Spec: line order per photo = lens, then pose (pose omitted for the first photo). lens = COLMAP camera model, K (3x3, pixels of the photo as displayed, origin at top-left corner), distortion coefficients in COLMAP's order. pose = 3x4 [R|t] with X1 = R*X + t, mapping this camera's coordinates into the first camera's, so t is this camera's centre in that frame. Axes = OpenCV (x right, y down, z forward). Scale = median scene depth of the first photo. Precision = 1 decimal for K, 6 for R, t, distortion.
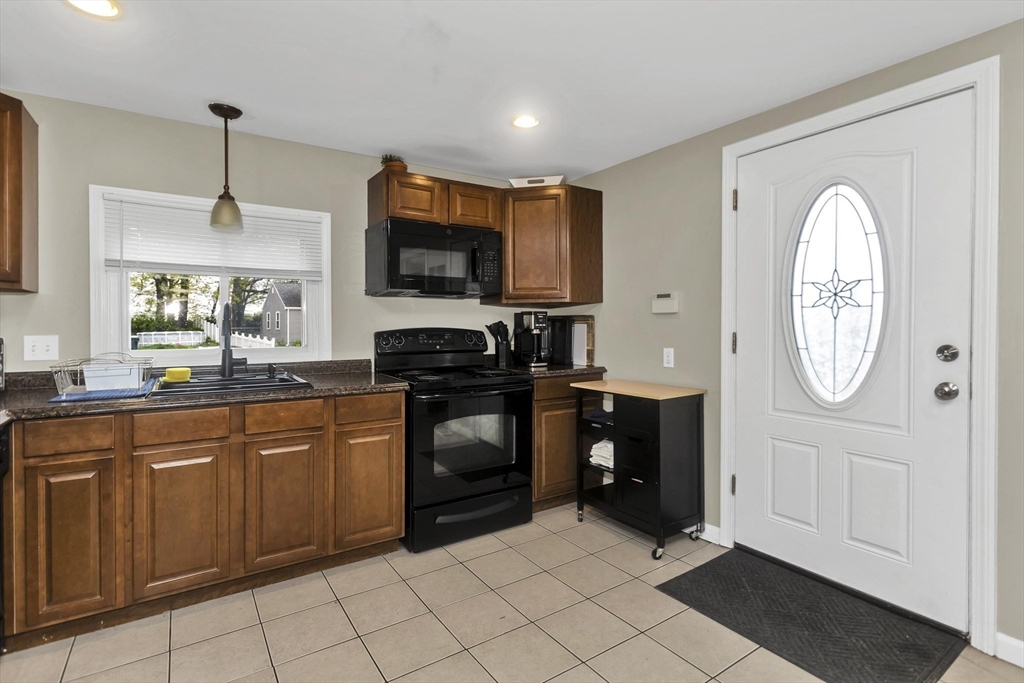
lens RADIAL K [[496.4, 0, 497.5], [0, 496.4, 327.1], [0, 0, 1]] dist [0.001952, 0.002615]
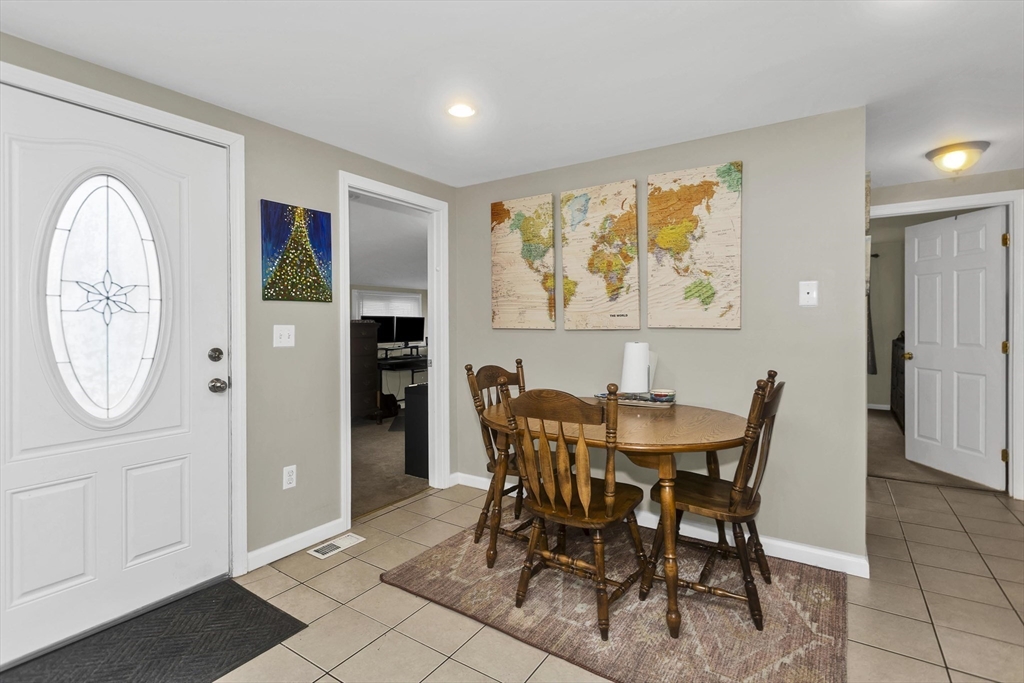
lens RADIAL K [[496.4, 0, 510.7], [0, 496.4, 322.0], [0, 0, 1]] dist [0.001952, 0.002615]
pose [[-0.393367, 0.004633, 0.919370, -0.381238], [0.007585, 0.999970, -0.001794, -0.014414], [-0.919350, 0.006268, -0.393390, 0.614058]]
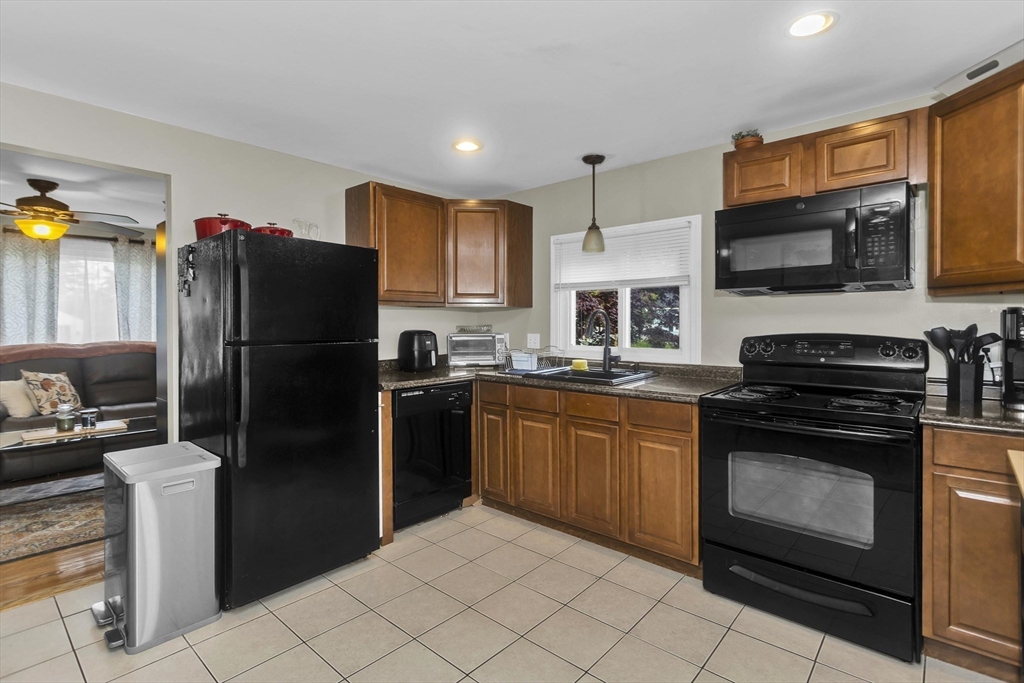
lens RADIAL K [[496.4, 0, 504.3], [0, 496.4, 326.5], [0, 0, 1]] dist [0.001952, 0.002615]
pose [[0.256988, 0.009628, -0.966367, 0.606437], [-0.000125, 0.999951, 0.009929, -0.021558], [0.966415, -0.002431, 0.256977, 0.445332]]
